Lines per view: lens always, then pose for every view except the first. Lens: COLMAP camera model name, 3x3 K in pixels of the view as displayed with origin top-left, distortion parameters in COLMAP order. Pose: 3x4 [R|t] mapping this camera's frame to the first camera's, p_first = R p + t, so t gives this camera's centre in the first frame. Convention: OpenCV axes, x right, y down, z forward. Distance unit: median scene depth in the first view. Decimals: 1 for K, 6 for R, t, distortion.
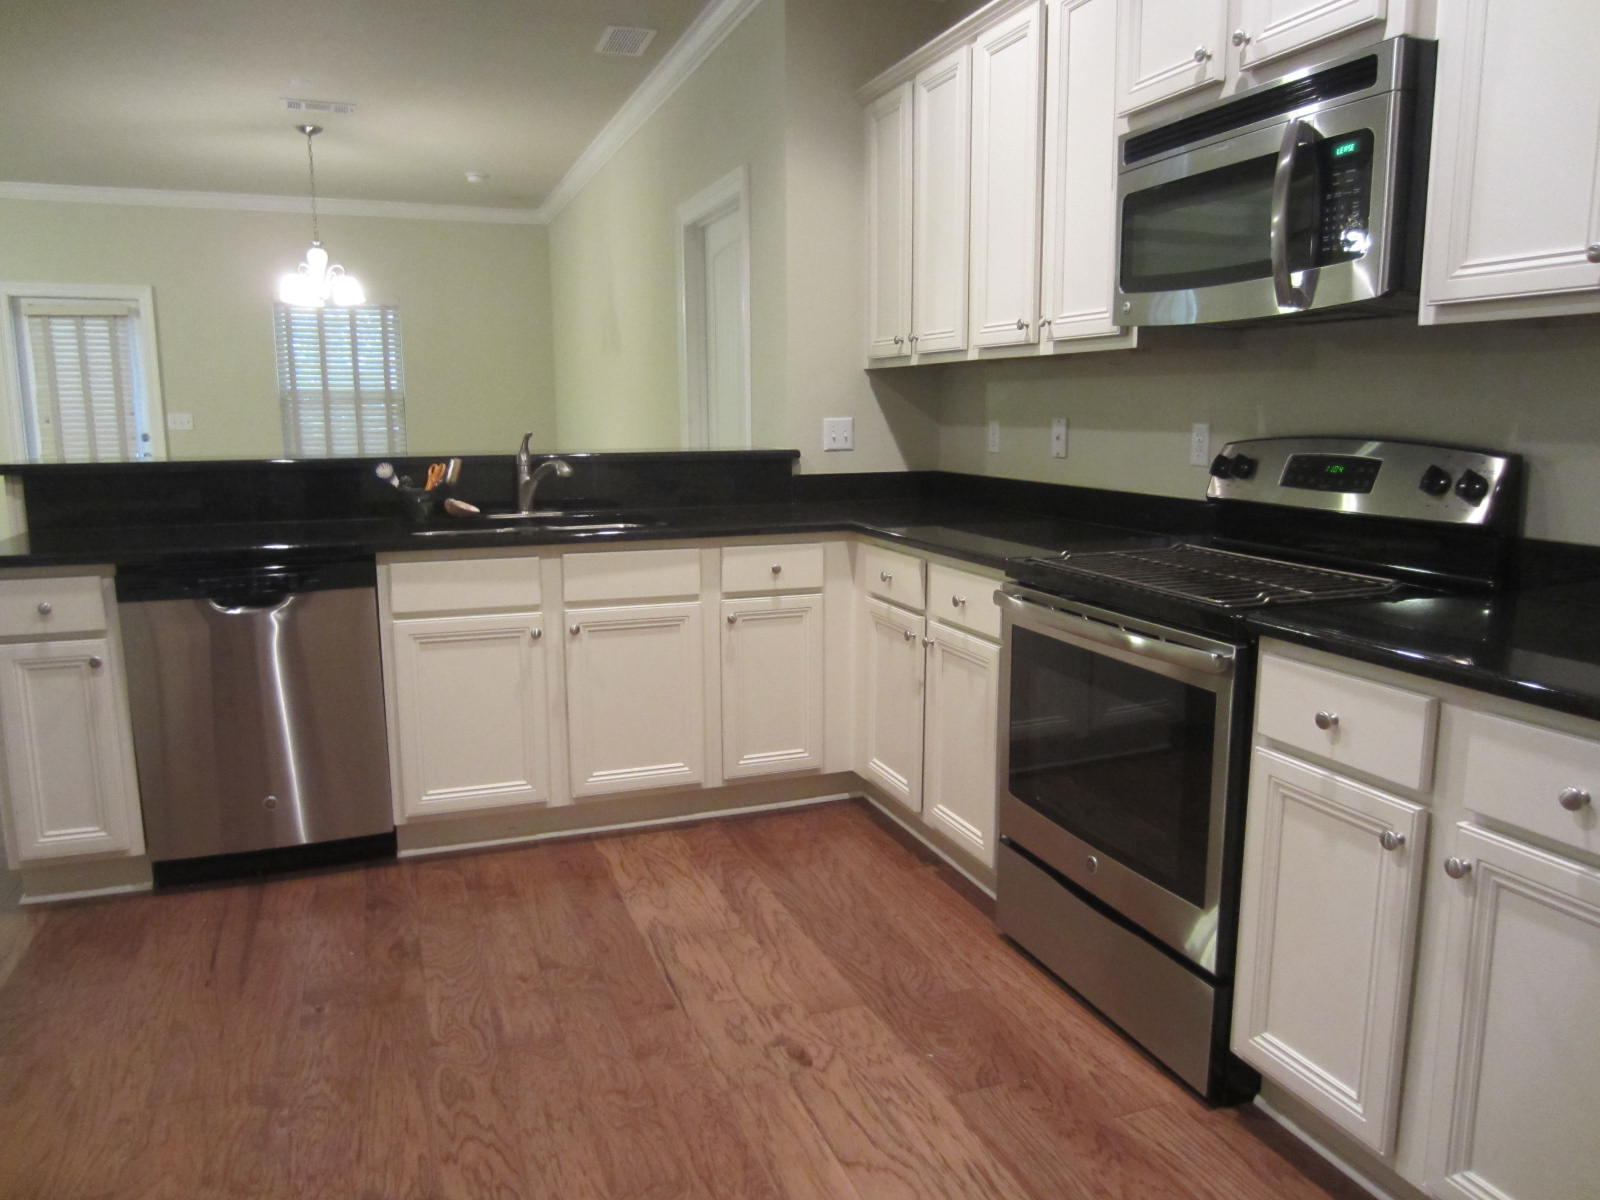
lens RADIAL K [[1126.5, 0, 797.8], [0, 1126.5, 602.0], [0, 0, 1]] dist [-0.037075, 0.015623]
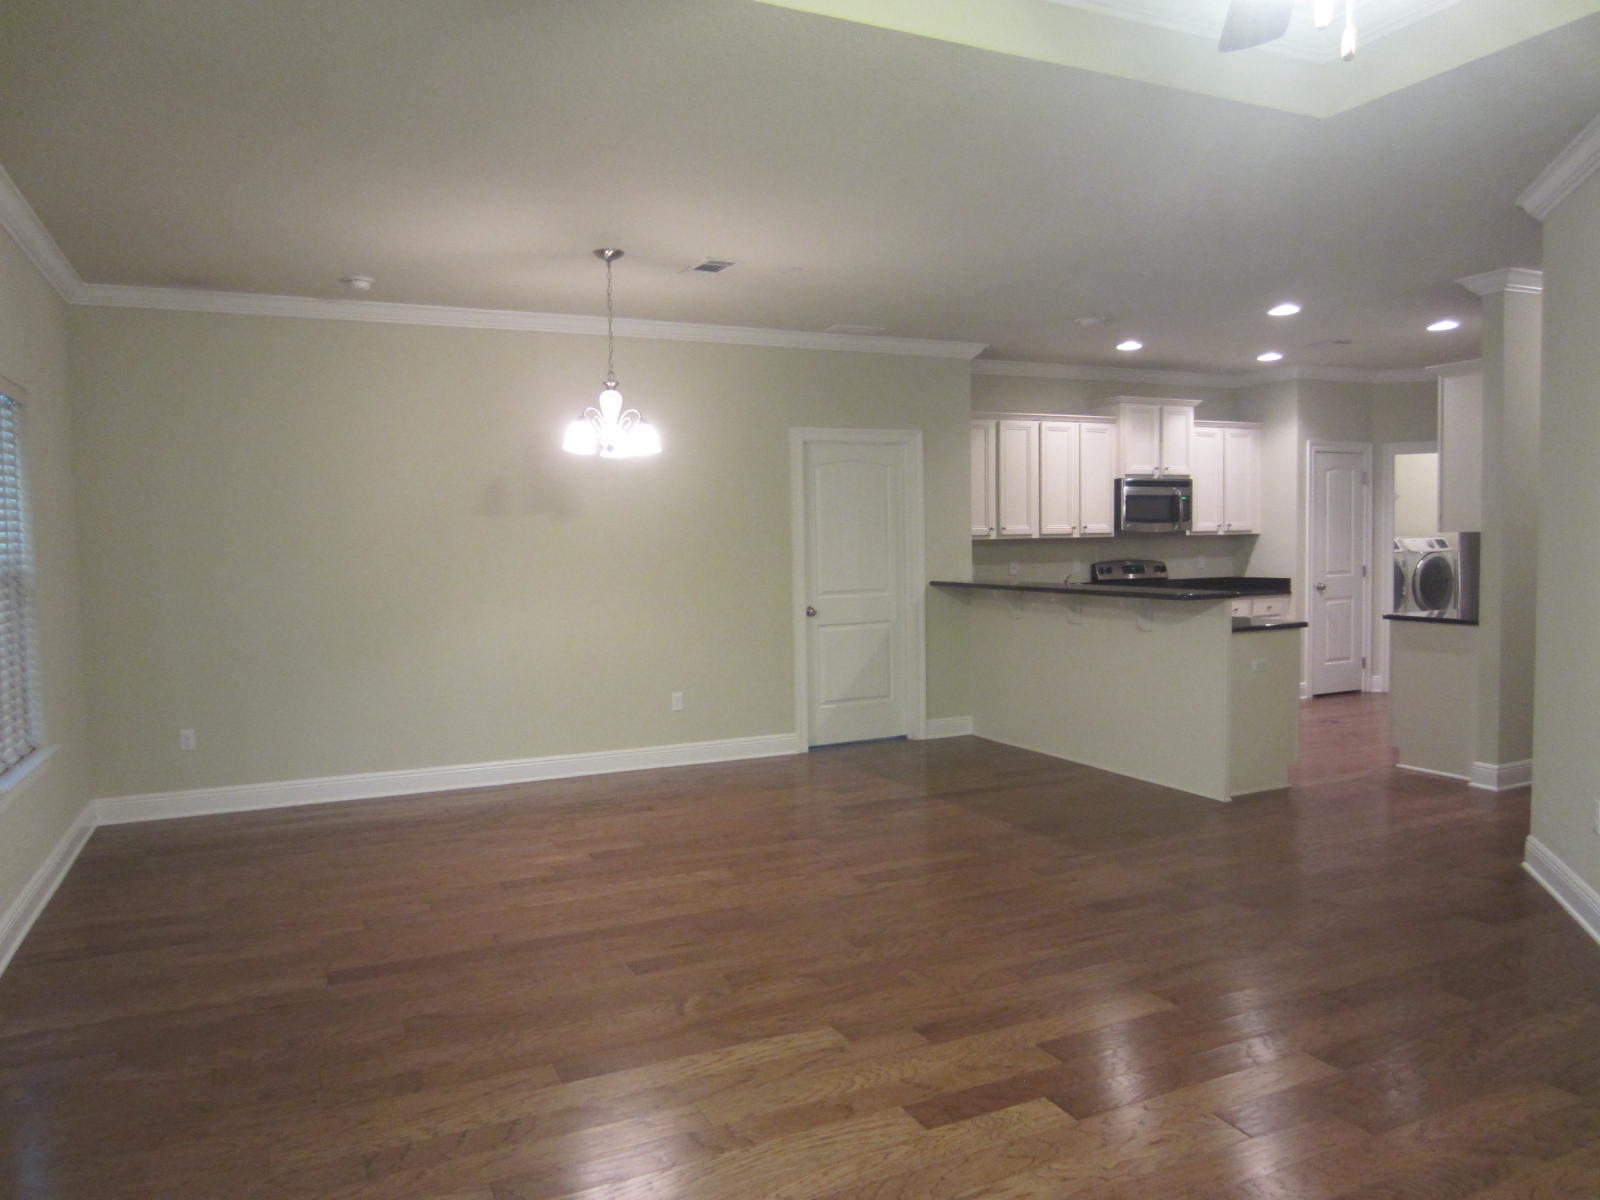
lens RADIAL K [[1126.5, 0, 797.8], [0, 1126.5, 602.0], [0, 0, 1]] dist [-0.037075, 0.015623]
pose [[-0.090447, -0.044796, 0.994893, -3.281014], [0.189666, 0.979929, 0.061365, -0.459056], [-0.977674, 0.194248, -0.080135, 2.440281]]
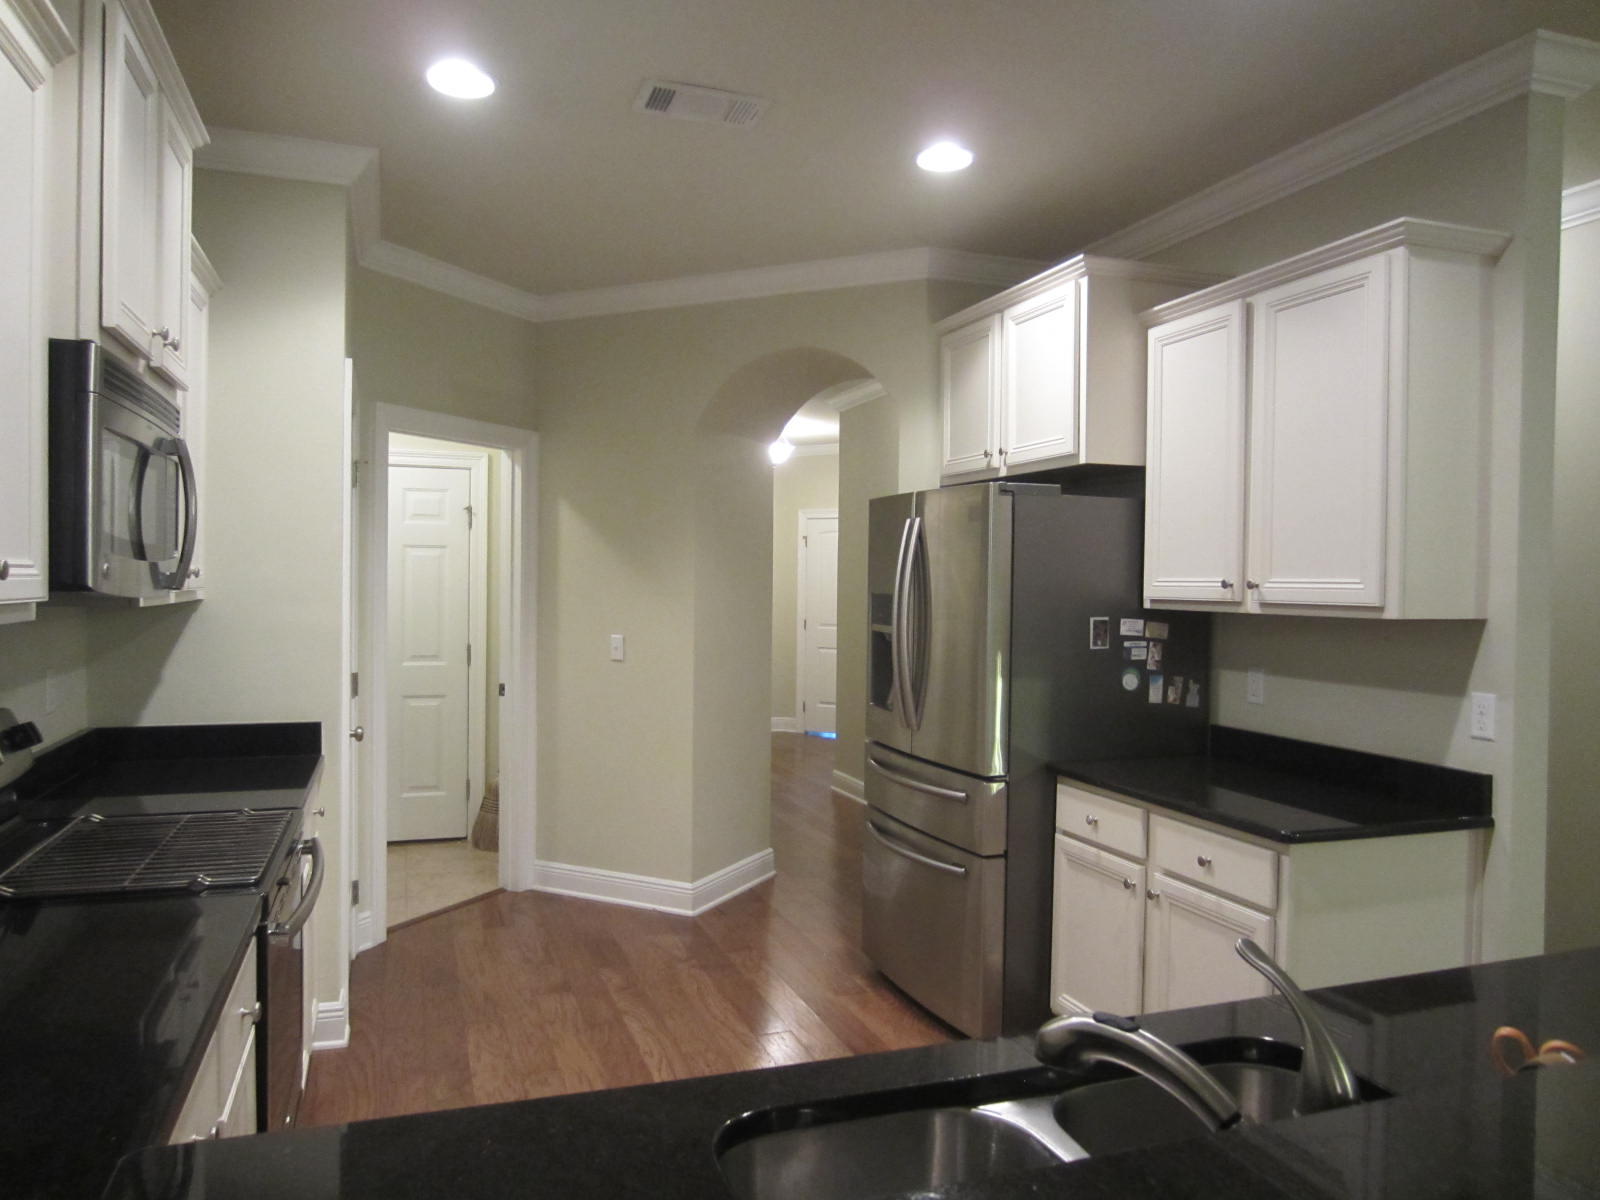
lens RADIAL K [[1126.5, 0, 797.8], [0, 1126.5, 602.0], [0, 0, 1]] dist [-0.037075, 0.015623]
pose [[-0.999881, -0.005745, 0.014283, -0.203494], [-0.002971, 0.982326, 0.187157, -0.393019], [-0.015105, 0.187092, -0.982226, 1.796132]]
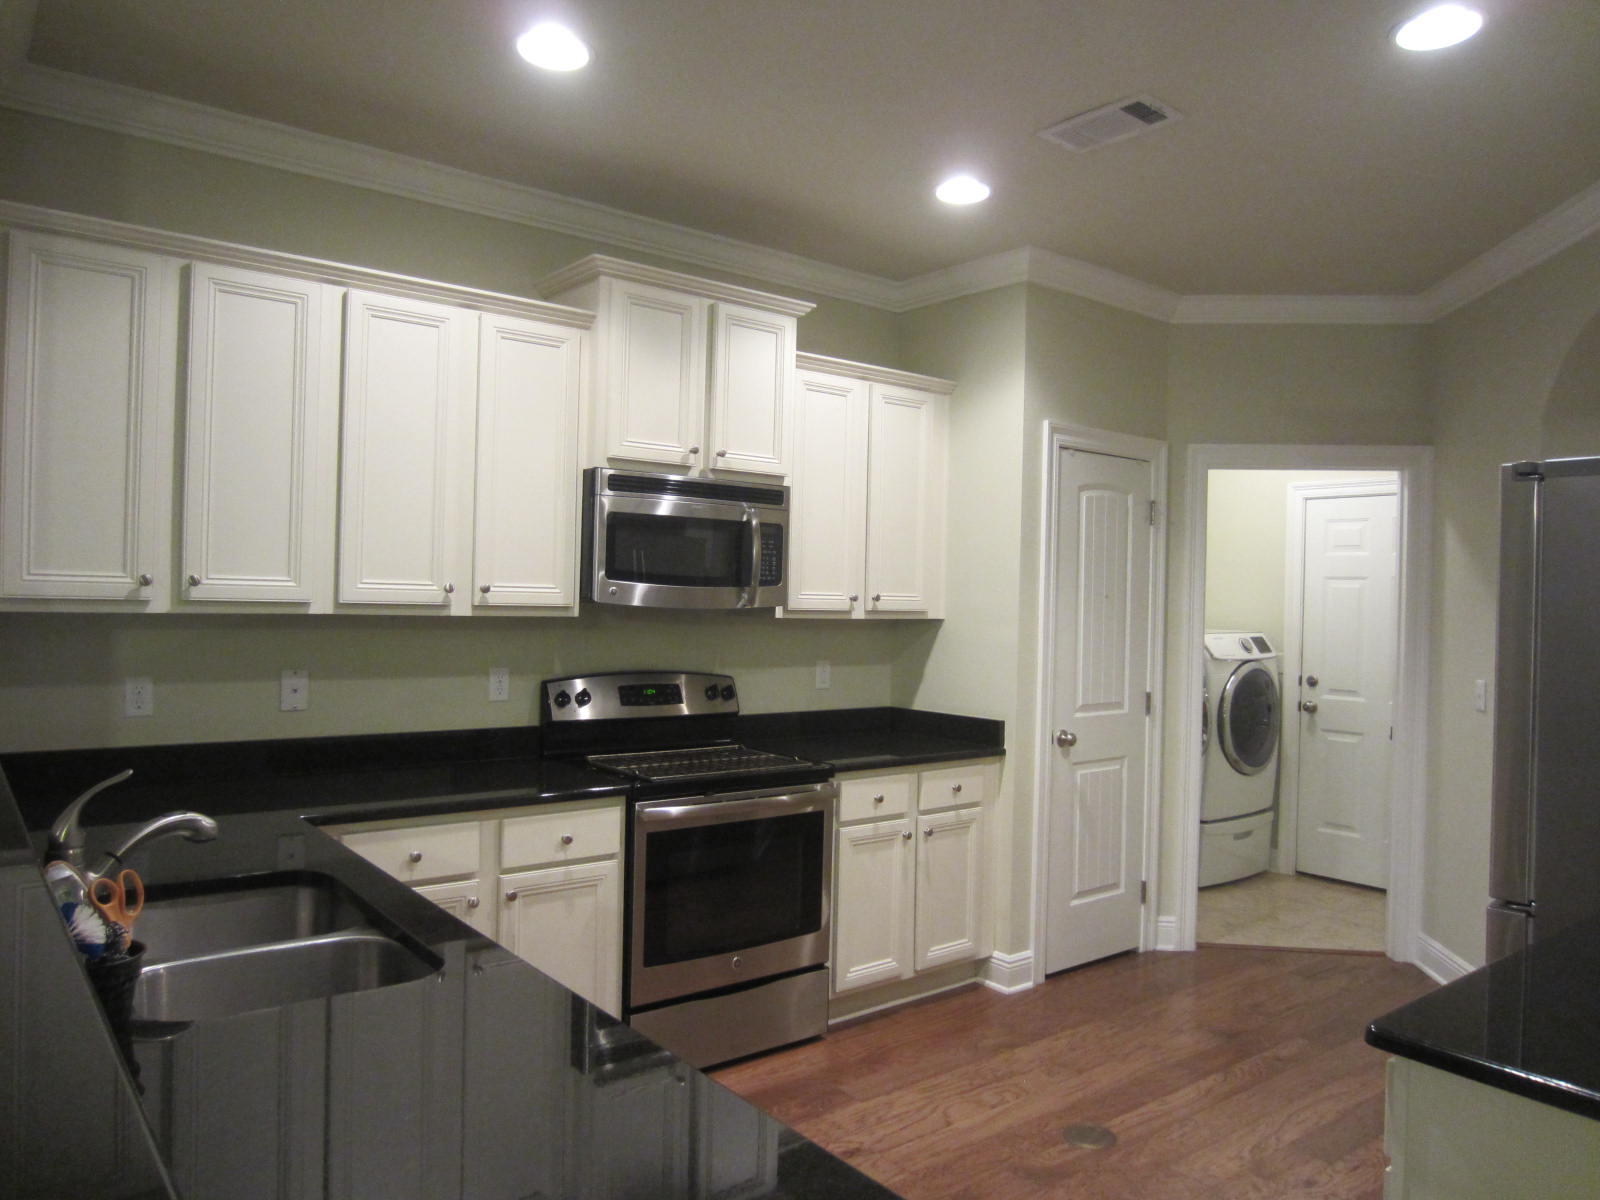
lens RADIAL K [[1126.5, 0, 797.8], [0, 1126.5, 602.0], [0, 0, 1]] dist [-0.037075, 0.015623]
pose [[-0.306843, -0.000995, 0.951760, -1.142698], [0.144013, 0.988437, 0.047462, -0.290745], [-0.940802, 0.151630, -0.303151, 1.248438]]
